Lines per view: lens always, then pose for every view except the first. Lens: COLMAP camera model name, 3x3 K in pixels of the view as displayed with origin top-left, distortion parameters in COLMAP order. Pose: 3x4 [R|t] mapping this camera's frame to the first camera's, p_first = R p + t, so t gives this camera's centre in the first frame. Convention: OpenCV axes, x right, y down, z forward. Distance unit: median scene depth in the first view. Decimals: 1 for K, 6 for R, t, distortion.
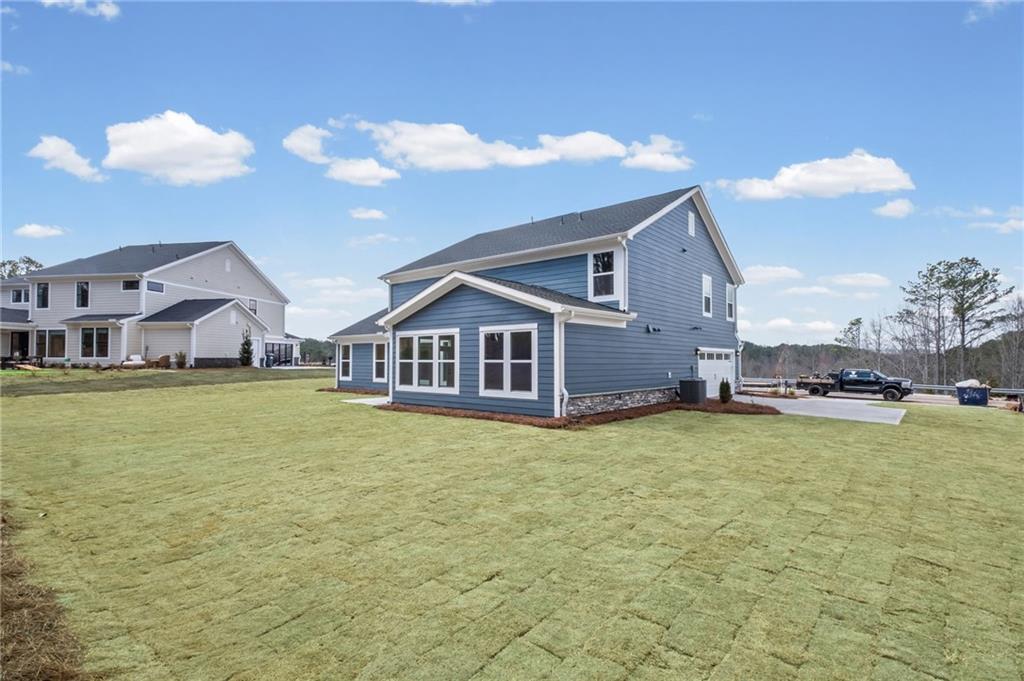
lens RADIAL K [[496.0, 0, 512.0], [0, 496.0, 340.5], [0, 0, 1]] dist [-0.000456, -0.000072]
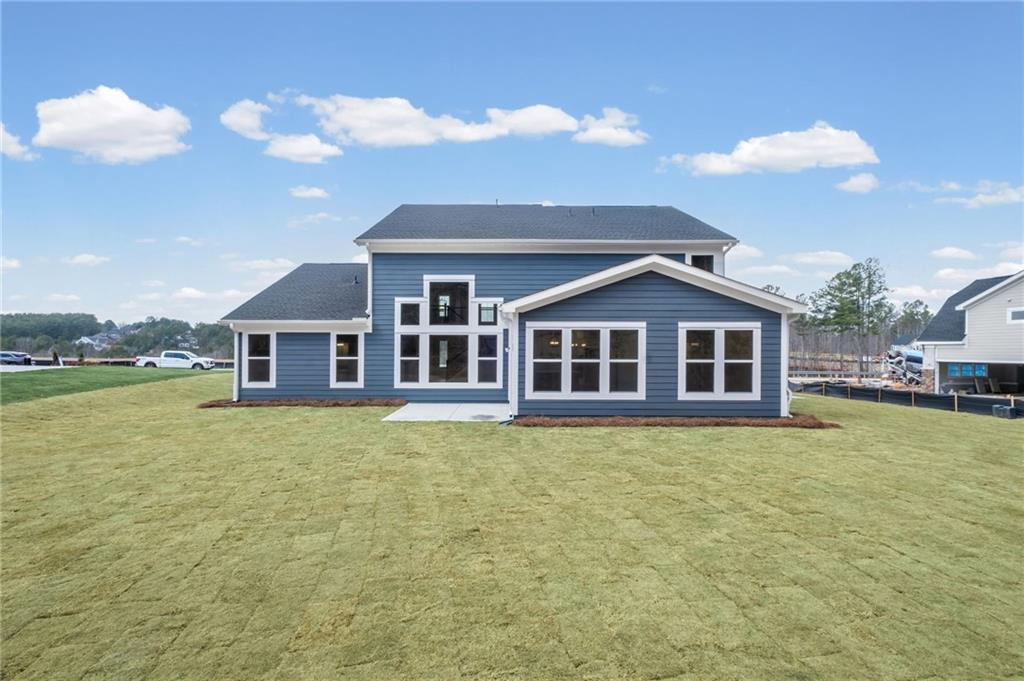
lens RADIAL K [[467.9, 0, 507.4], [0, 467.9, 354.1], [0, 0, 1]] dist [-0.000066, -0.000108]
pose [[0.777501, 0.003271, 0.628873, -0.734268], [-0.028692, 0.999130, 0.030276, 0.011415], [-0.628227, -0.041583, 0.776918, 0.478802]]
